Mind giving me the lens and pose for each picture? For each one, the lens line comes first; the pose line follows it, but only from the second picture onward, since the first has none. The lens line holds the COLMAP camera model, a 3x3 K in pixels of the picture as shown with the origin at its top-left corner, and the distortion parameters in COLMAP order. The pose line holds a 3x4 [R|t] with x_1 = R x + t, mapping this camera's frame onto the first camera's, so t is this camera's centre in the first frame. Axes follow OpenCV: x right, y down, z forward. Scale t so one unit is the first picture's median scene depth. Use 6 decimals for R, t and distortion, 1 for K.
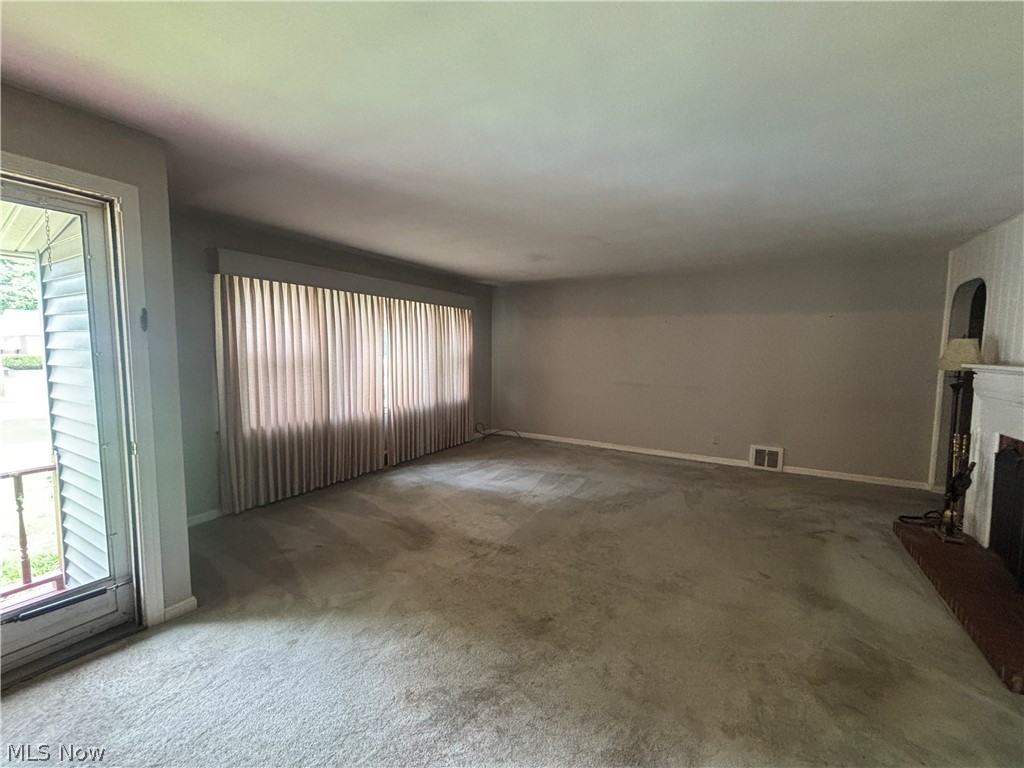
lens RADIAL K [[433.1, 0, 512.0], [0, 433.1, 384.0], [0, 0, 1]] dist [0.002319, -0.000098]
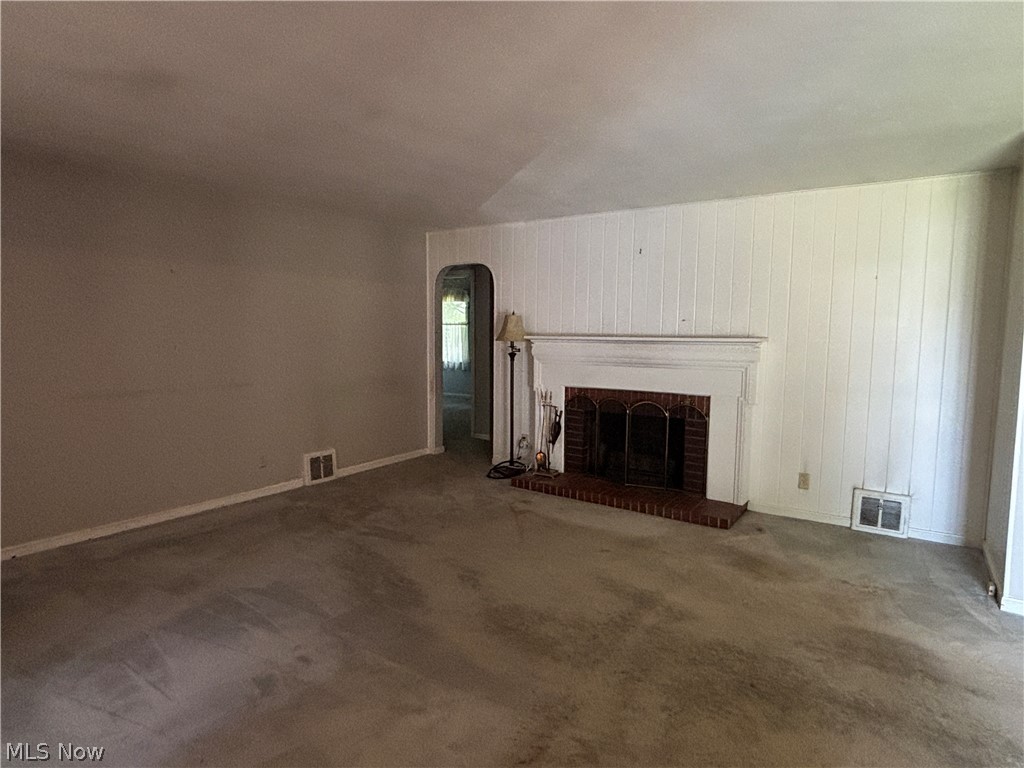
lens RADIAL K [[590.8, 0, 512.0], [0, 590.8, 384.0], [0, 0, 1]] dist [0.000923, -0.000995]
pose [[0.077799, -0.111829, 0.990677, -0.489160], [0.078531, 0.991289, 0.105731, -0.069295], [-0.993871, 0.069573, 0.085903, 0.690517]]
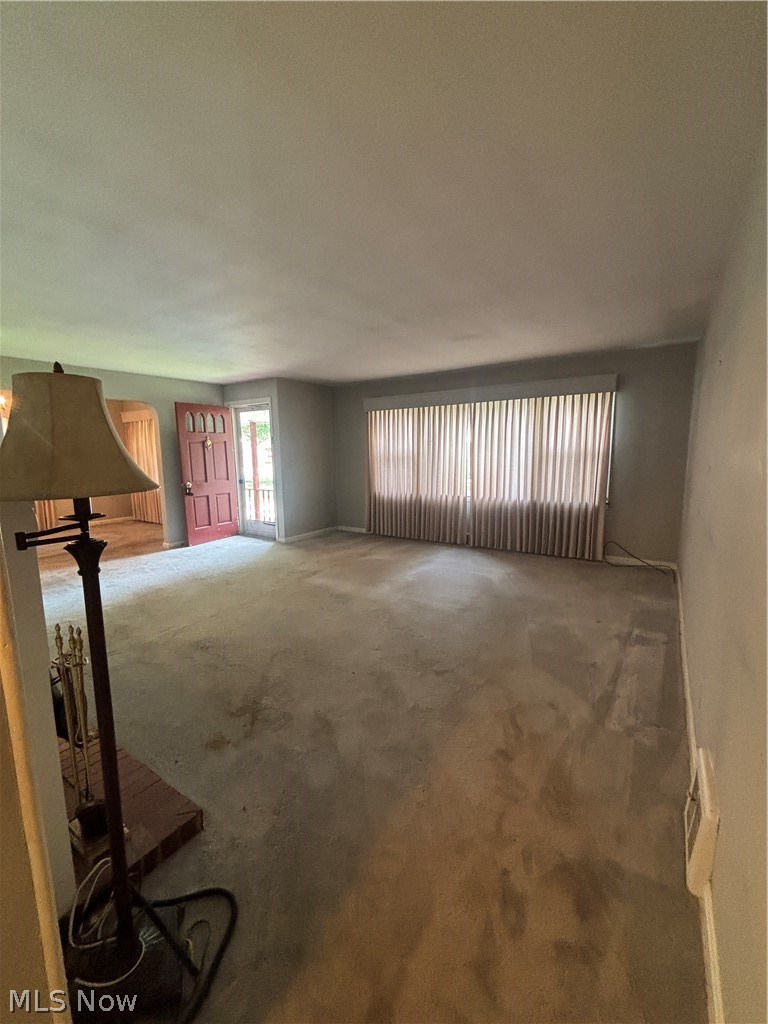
lens RADIAL K [[416.3, 0, 384.0], [0, 416.3, 512.0], [0, 0, 1]] dist [0.000703, -0.000021]
pose [[-0.059039, 0.126935, -0.990152, 1.013081], [-0.066800, 0.989157, 0.130791, -0.043524], [0.996018, 0.073864, -0.049919, 0.962723]]
